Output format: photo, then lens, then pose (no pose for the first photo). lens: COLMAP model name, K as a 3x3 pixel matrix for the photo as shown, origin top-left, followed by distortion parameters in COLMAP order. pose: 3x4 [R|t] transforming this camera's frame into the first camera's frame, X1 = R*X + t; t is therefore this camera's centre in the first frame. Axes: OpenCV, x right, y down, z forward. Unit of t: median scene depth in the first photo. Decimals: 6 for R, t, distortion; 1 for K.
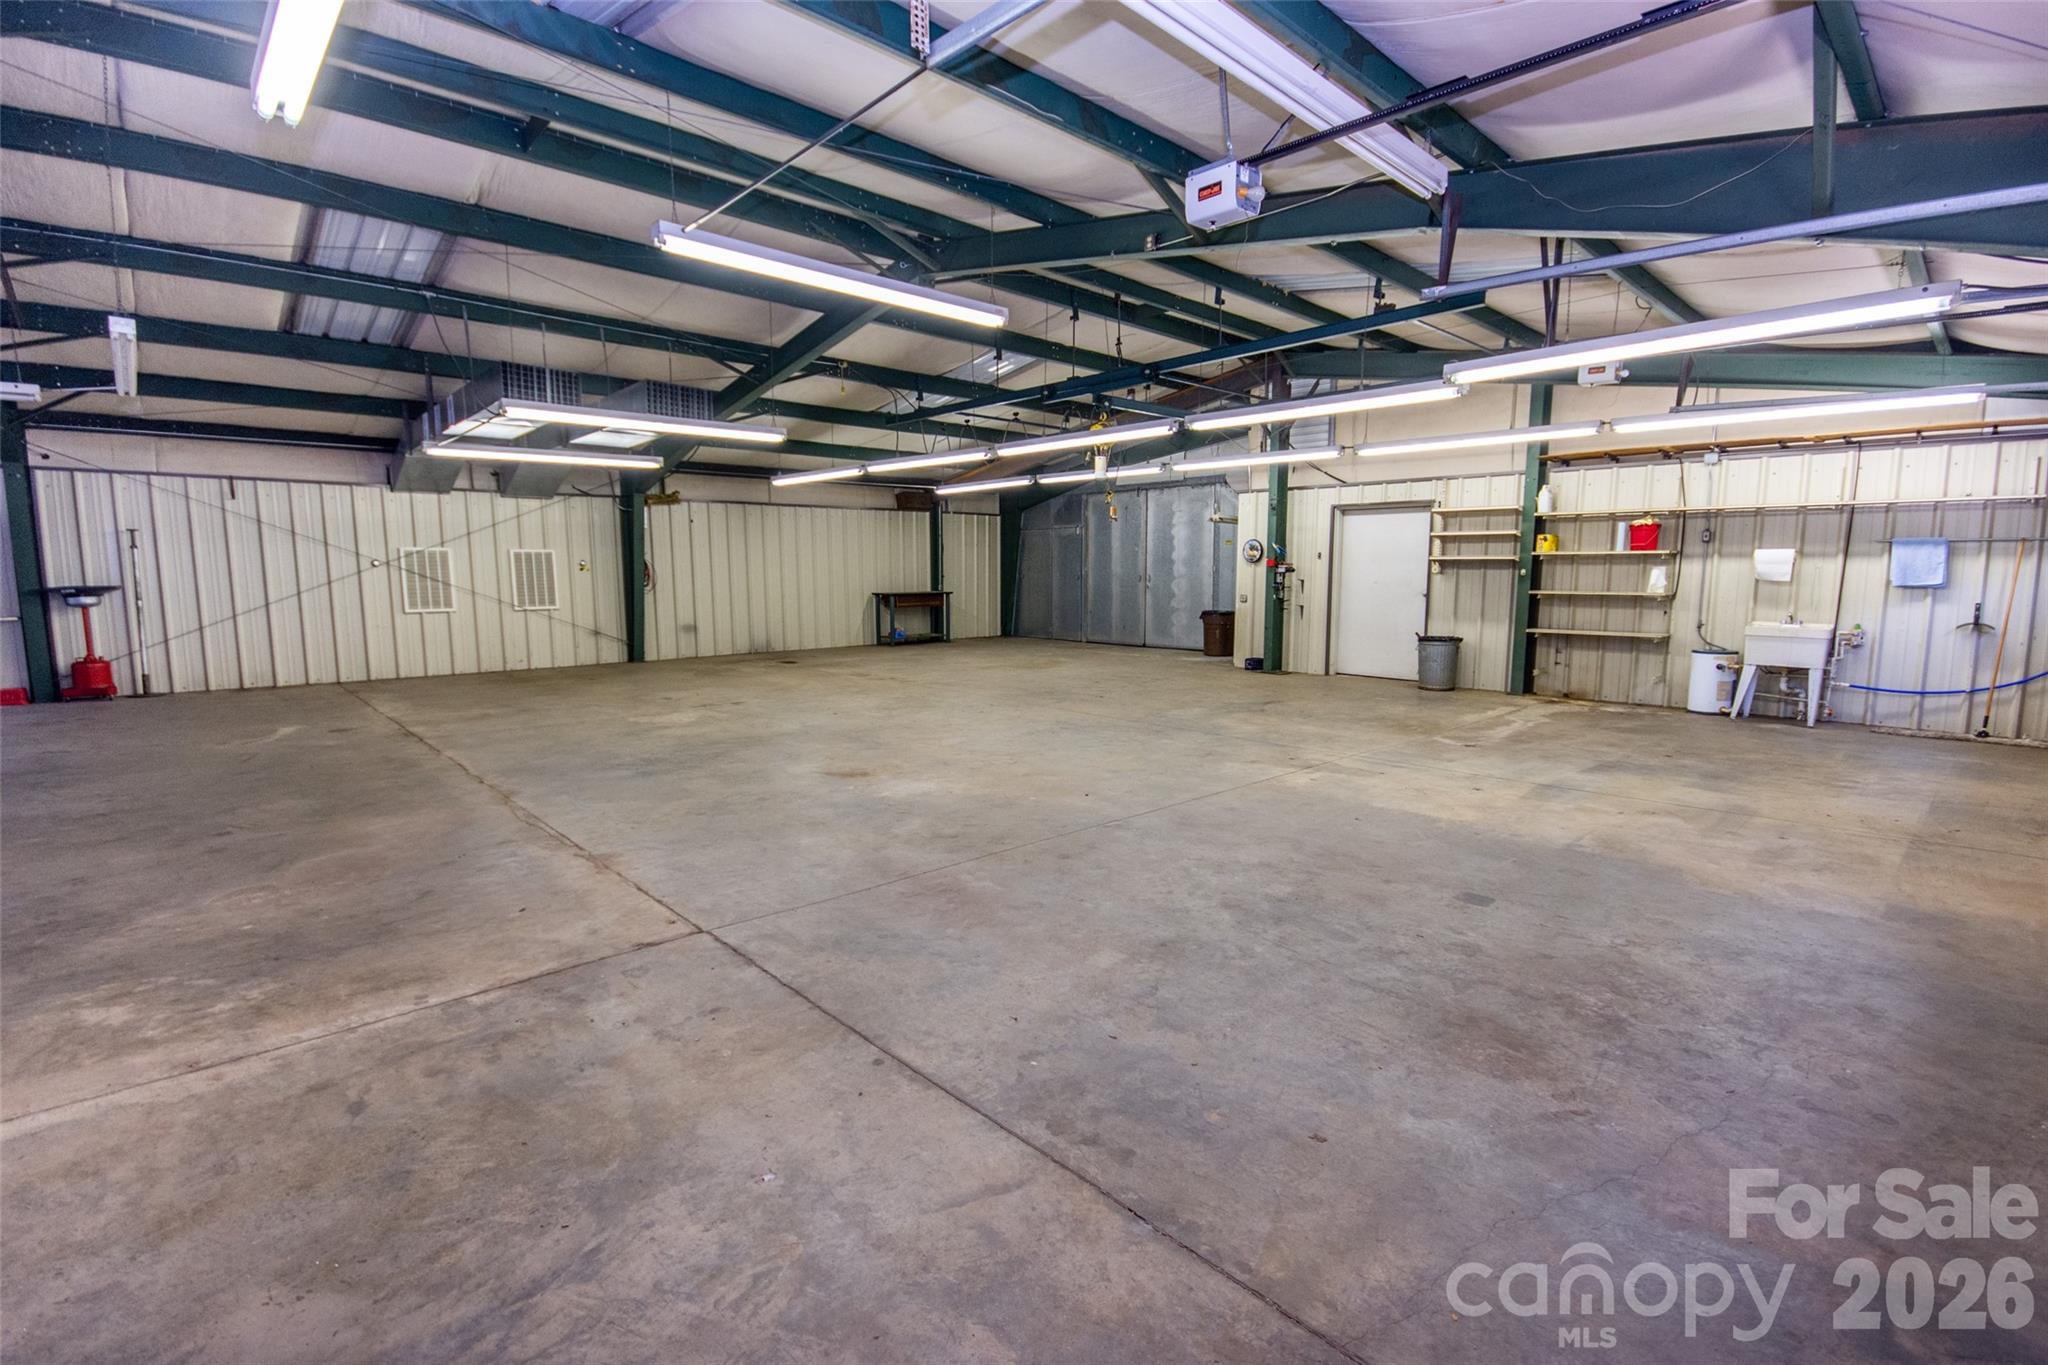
lens RADIAL K [[916.1, 0, 1025.3], [0, 916.1, 680.1], [0, 0, 1]] dist [-0.002332, -0.002154]
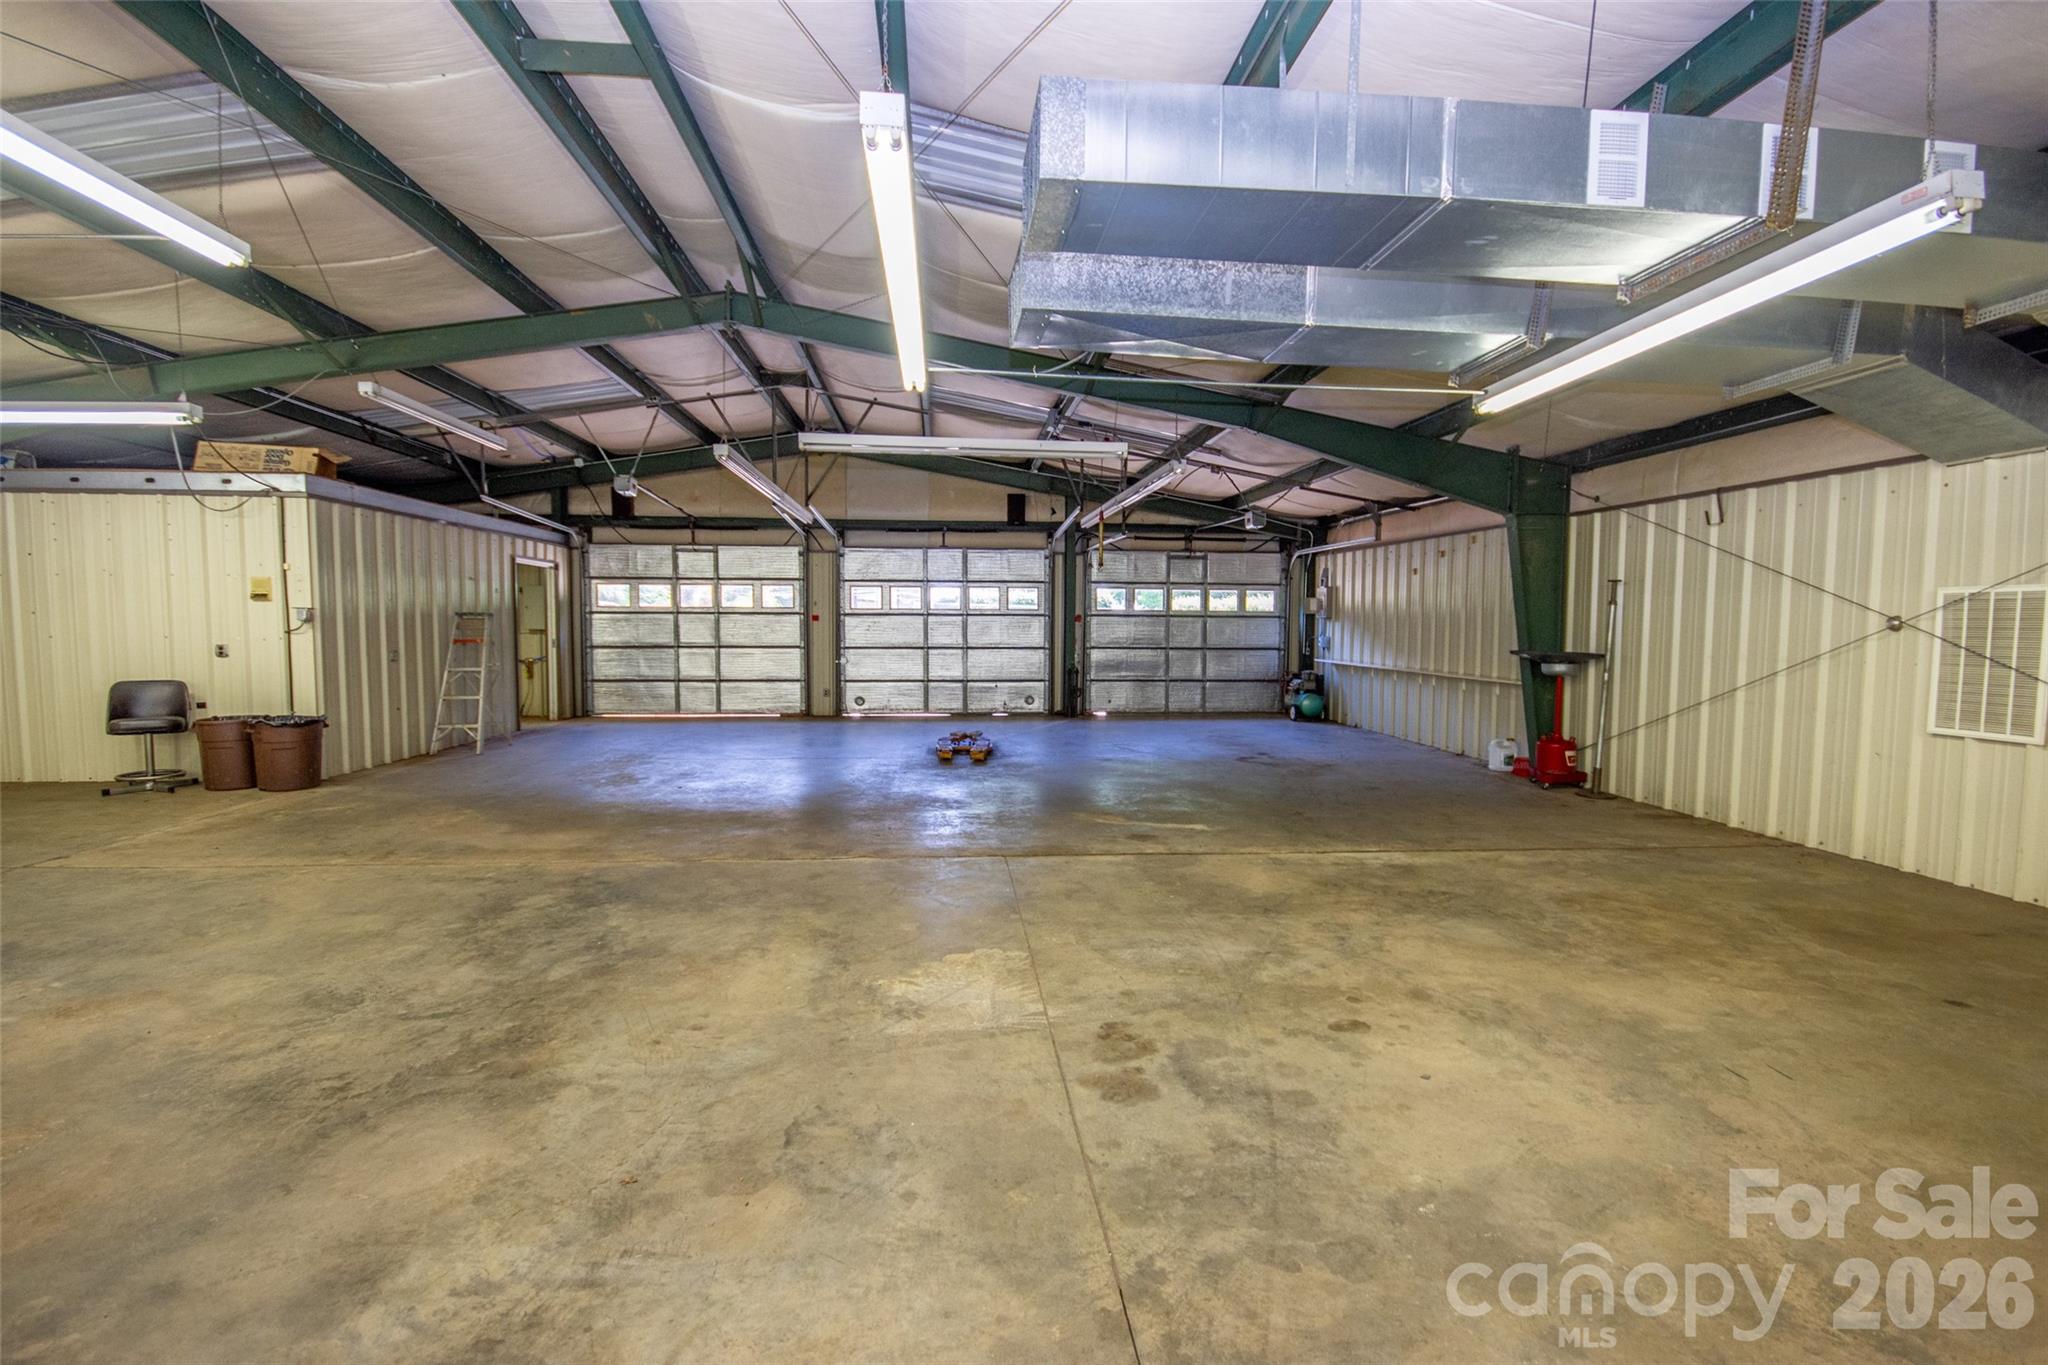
lens RADIAL K [[916.1, 0, 1024.0], [0, 916.1, 682.0], [0, 0, 1]] dist [-0.002332, -0.002154]
pose [[-0.622056, 0.045520, -0.781648, -0.079350], [-0.101575, 0.985181, 0.138209, -0.167003], [0.776356, 0.165370, -0.608214, 1.342486]]
